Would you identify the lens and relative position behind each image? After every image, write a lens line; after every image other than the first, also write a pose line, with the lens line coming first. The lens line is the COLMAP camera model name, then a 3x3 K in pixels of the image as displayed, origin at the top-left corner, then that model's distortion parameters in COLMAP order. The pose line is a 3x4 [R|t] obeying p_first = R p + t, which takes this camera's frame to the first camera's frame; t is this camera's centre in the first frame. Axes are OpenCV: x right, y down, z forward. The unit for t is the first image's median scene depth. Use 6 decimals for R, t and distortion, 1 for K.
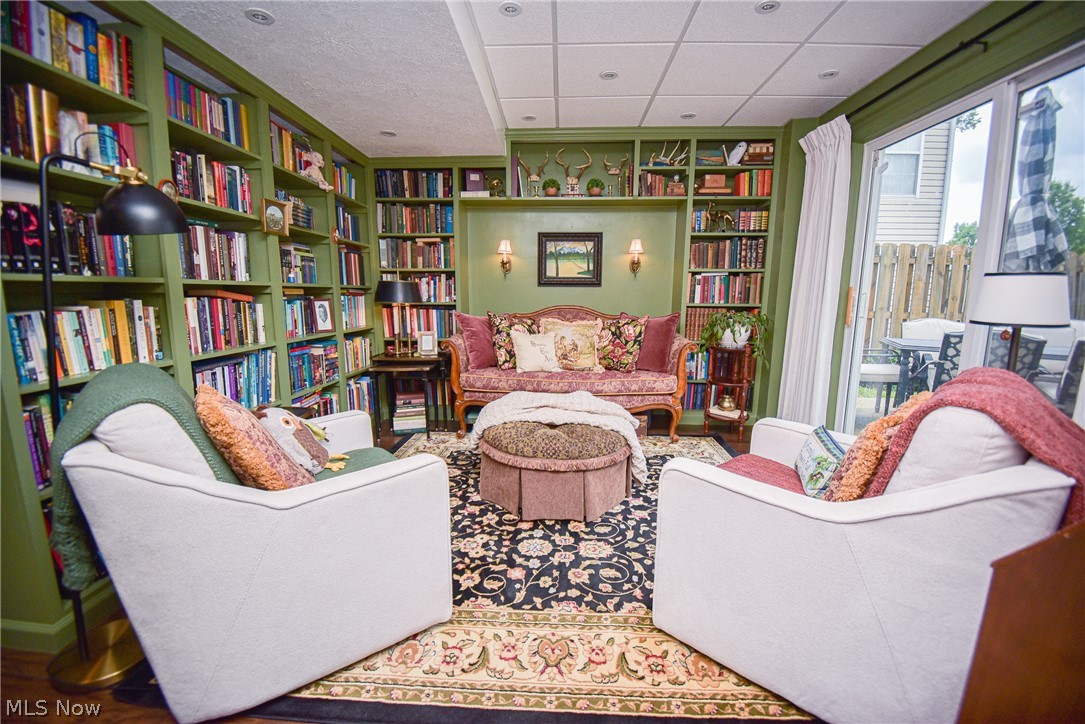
lens RADIAL K [[443.4, 0, 539.1], [0, 443.4, 367.0], [0, 0, 1]] dist [-0.025361, -0.004136]
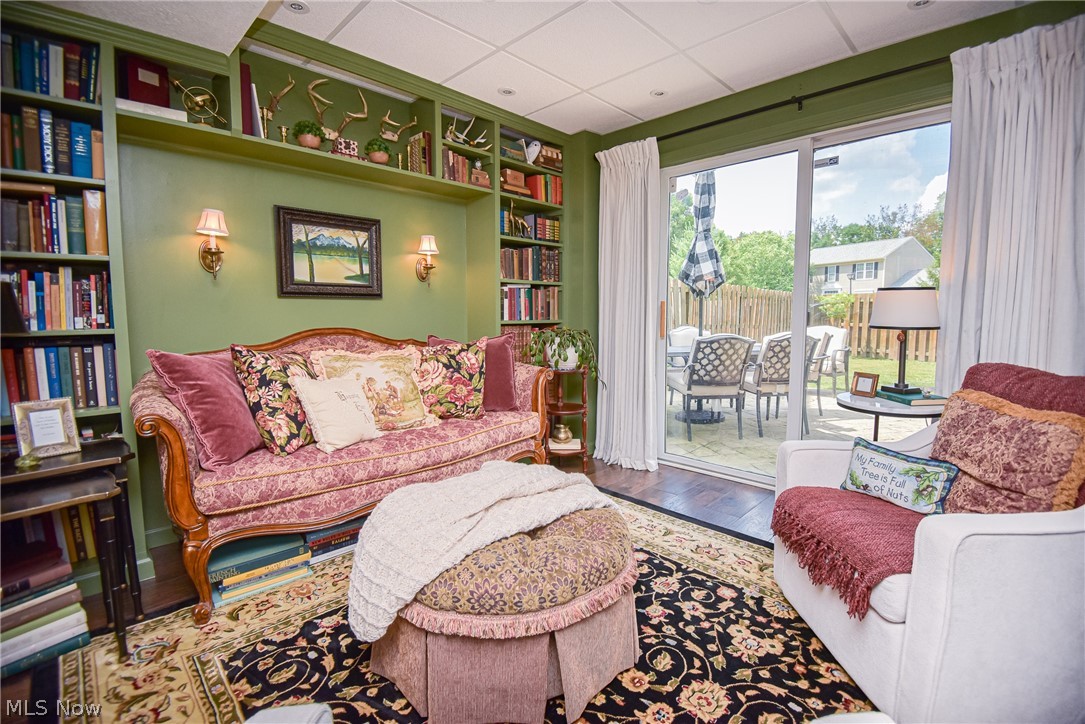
lens RADIAL K [[479.5, 0, 547.1], [0, 479.5, 356.3], [0, 0, 1]] dist [-0.029200, -0.003330]
pose [[0.652708, -0.073403, 0.754045, -0.284194], [0.128088, 0.991659, -0.014341, -0.057758], [-0.746703, 0.105944, 0.656666, 0.379730]]
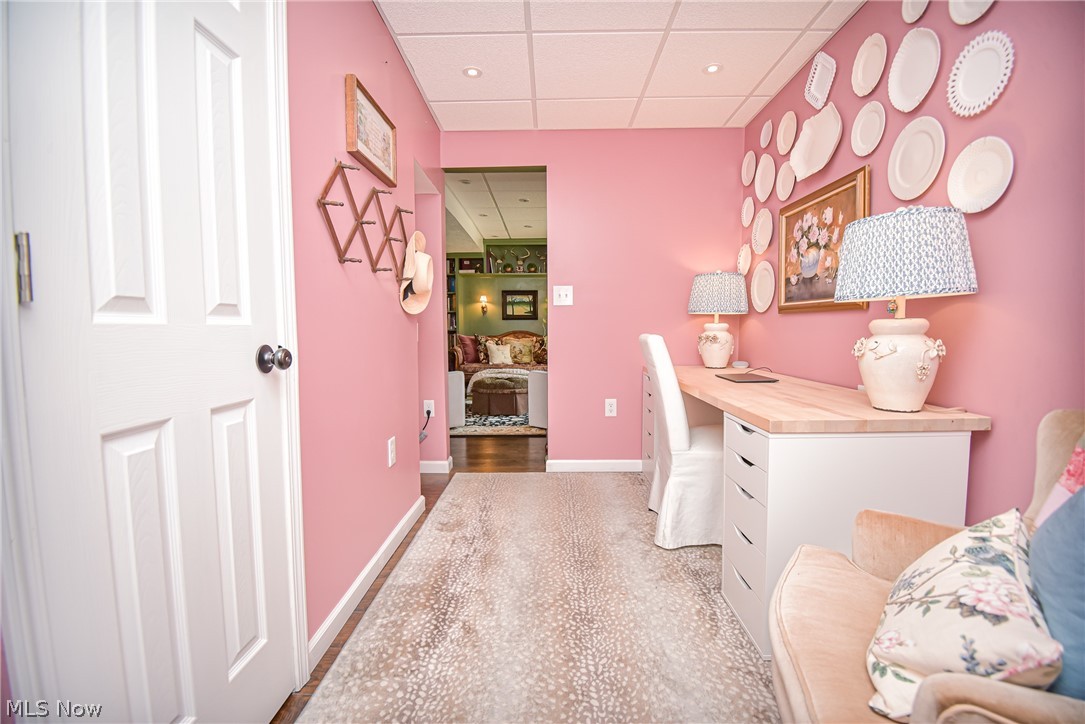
lens RADIAL K [[479.5, 0, 544.6], [0, 479.5, 361.3], [0, 0, 1]] dist [-0.029200, -0.003330]
pose [[0.999212, -0.015556, 0.036528, 0.106409], [0.019092, 0.994949, -0.098552, 0.198217], [-0.034810, 0.099171, 0.994461, -1.023607]]
